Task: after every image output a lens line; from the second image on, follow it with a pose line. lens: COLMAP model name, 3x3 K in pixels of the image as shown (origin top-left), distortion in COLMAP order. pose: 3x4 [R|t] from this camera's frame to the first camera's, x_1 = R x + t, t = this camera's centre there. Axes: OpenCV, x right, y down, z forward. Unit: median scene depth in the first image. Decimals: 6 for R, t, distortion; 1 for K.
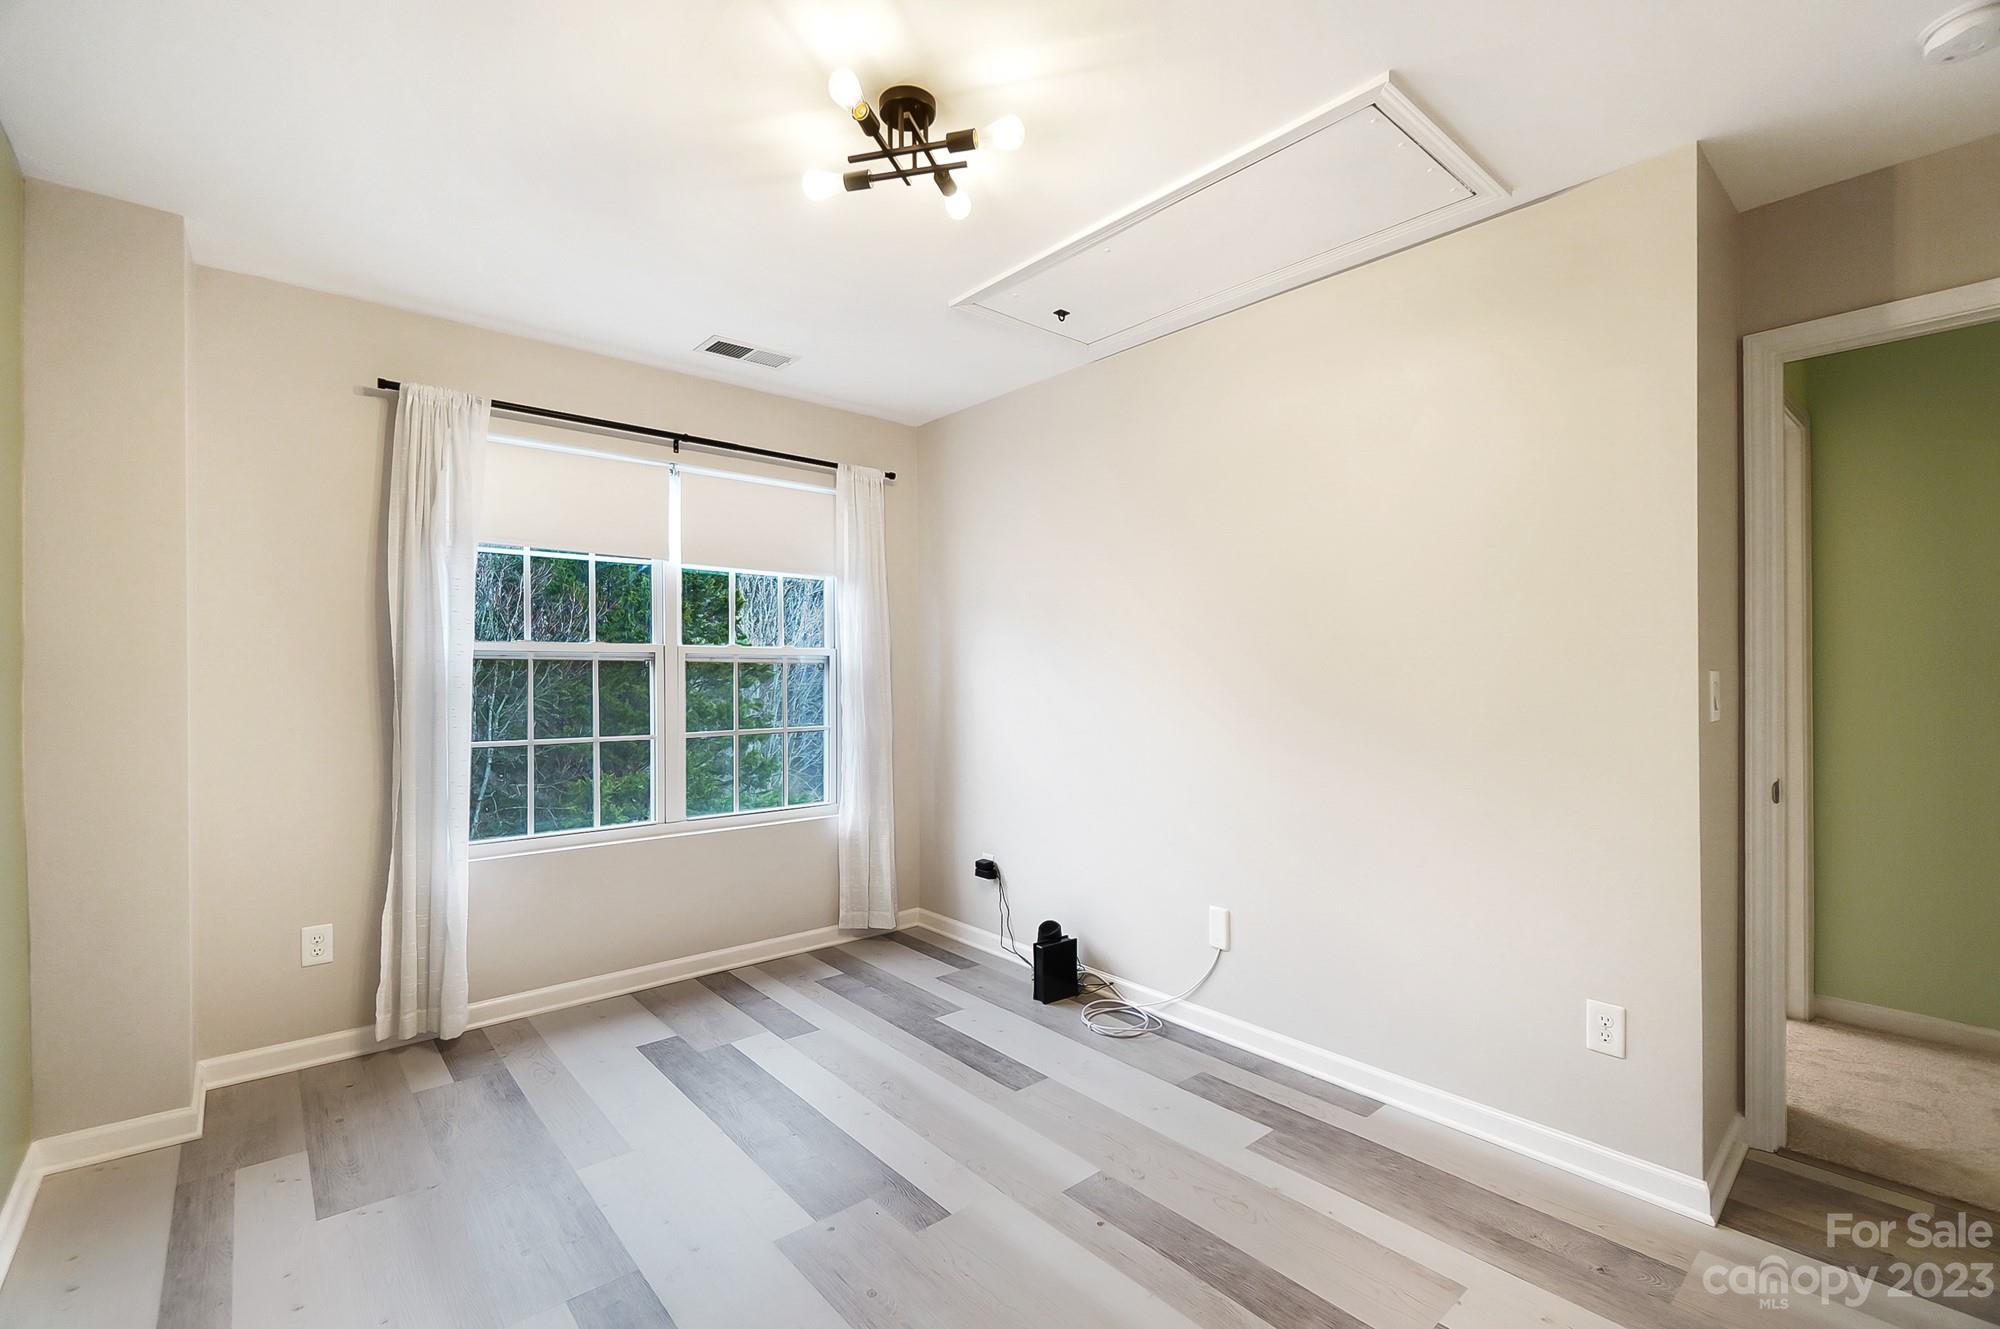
lens RADIAL K [[877.1, 0, 992.8], [0, 877.1, 659.7], [0, 0, 1]] dist [-0.000756, -0.002028]
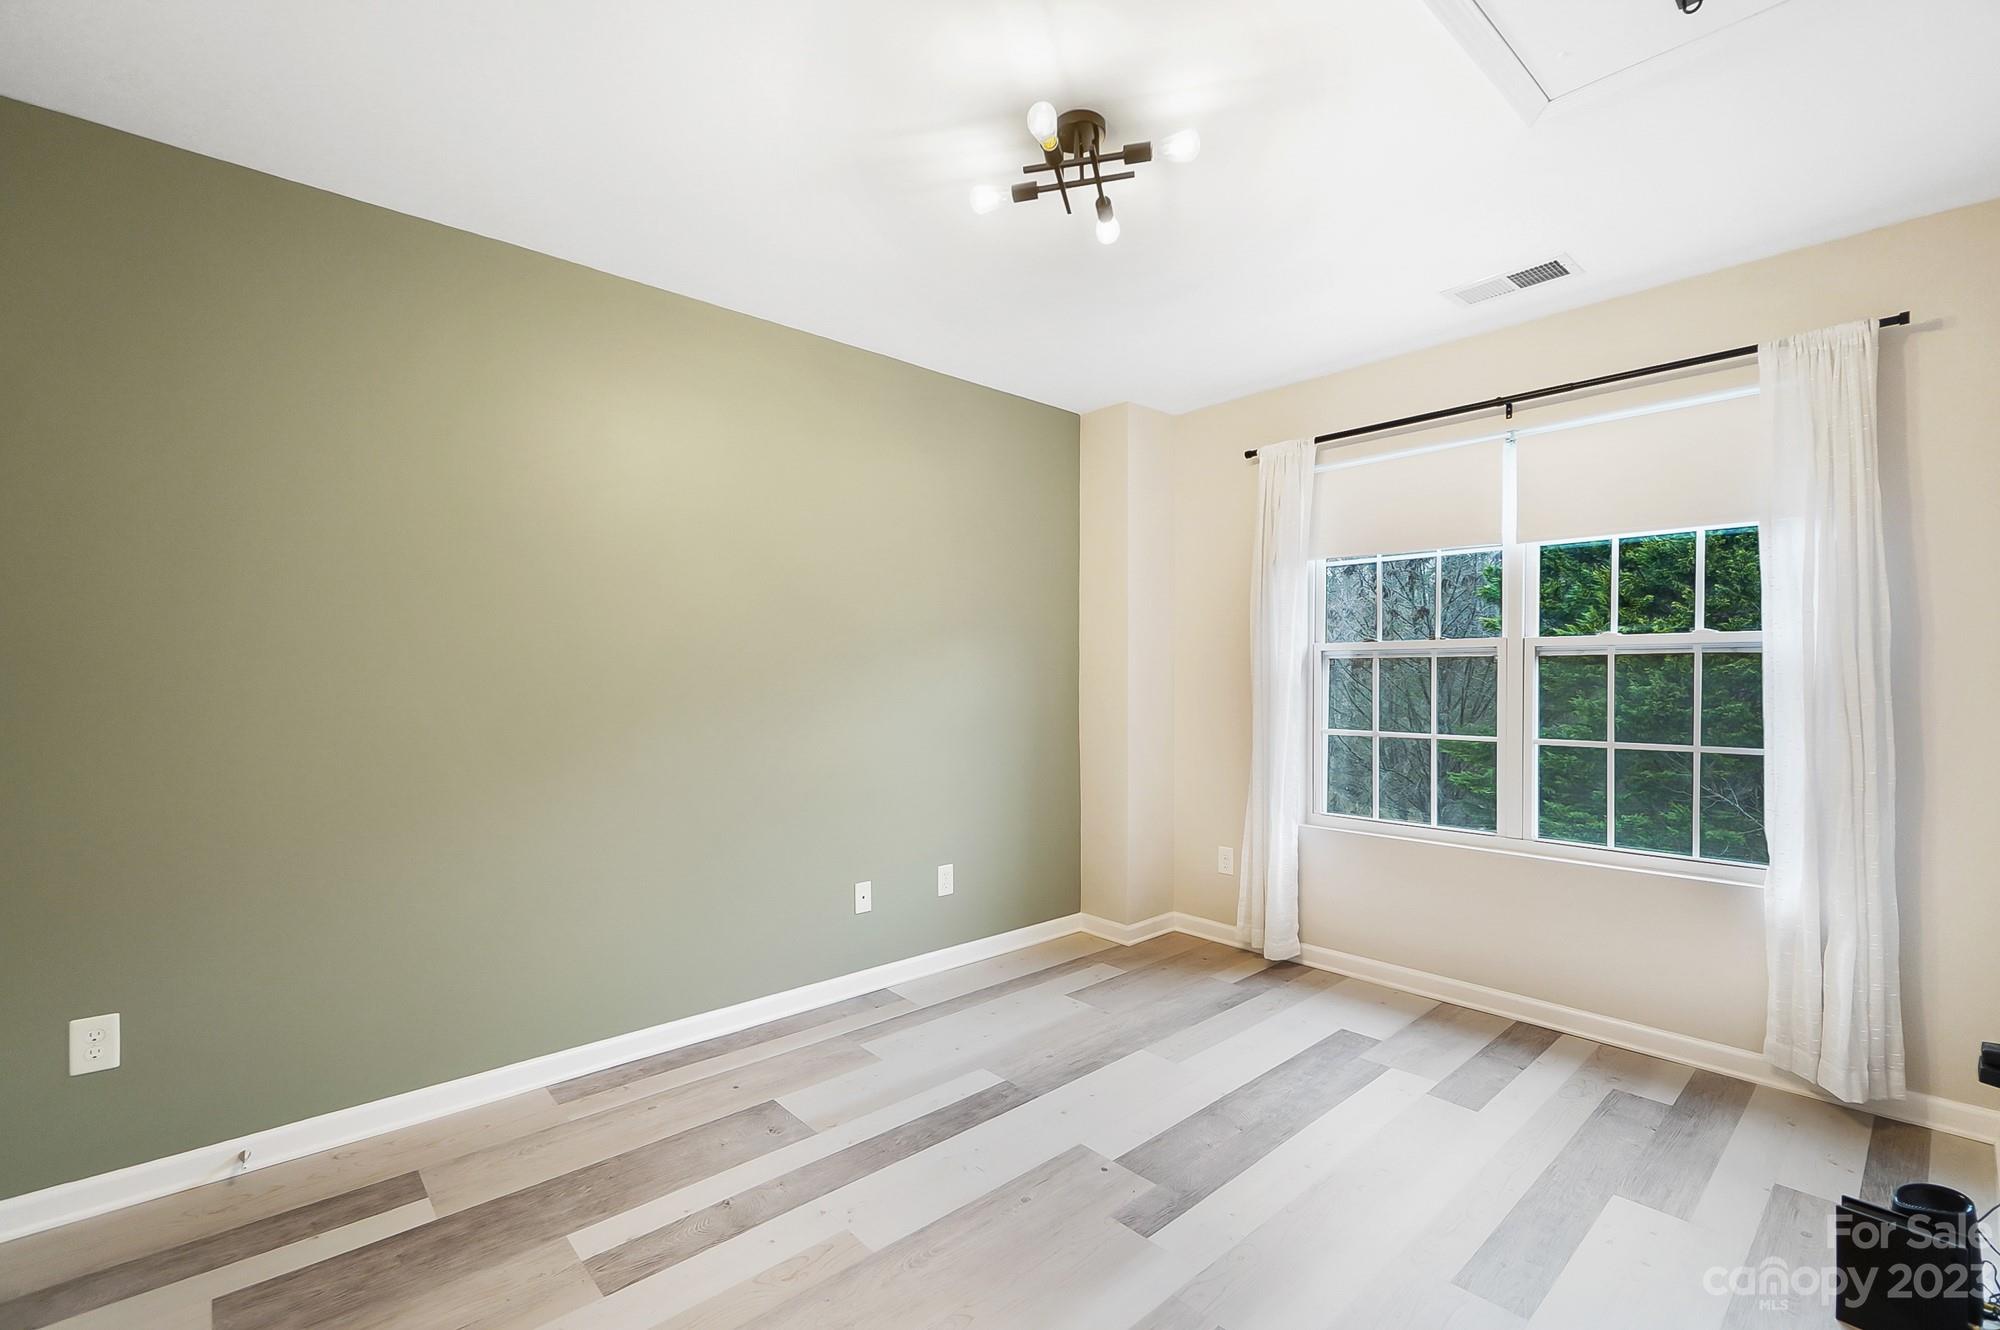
lens RADIAL K [[877.1, 0, 999.8], [0, 877.1, 675.8], [0, 0, 1]] dist [-0.000756, -0.002028]
pose [[0.022494, 0.002609, -0.999744, 0.521335], [0.019121, 0.999813, 0.003040, 0.009244], [0.999564, -0.019184, 0.022440, 0.481238]]
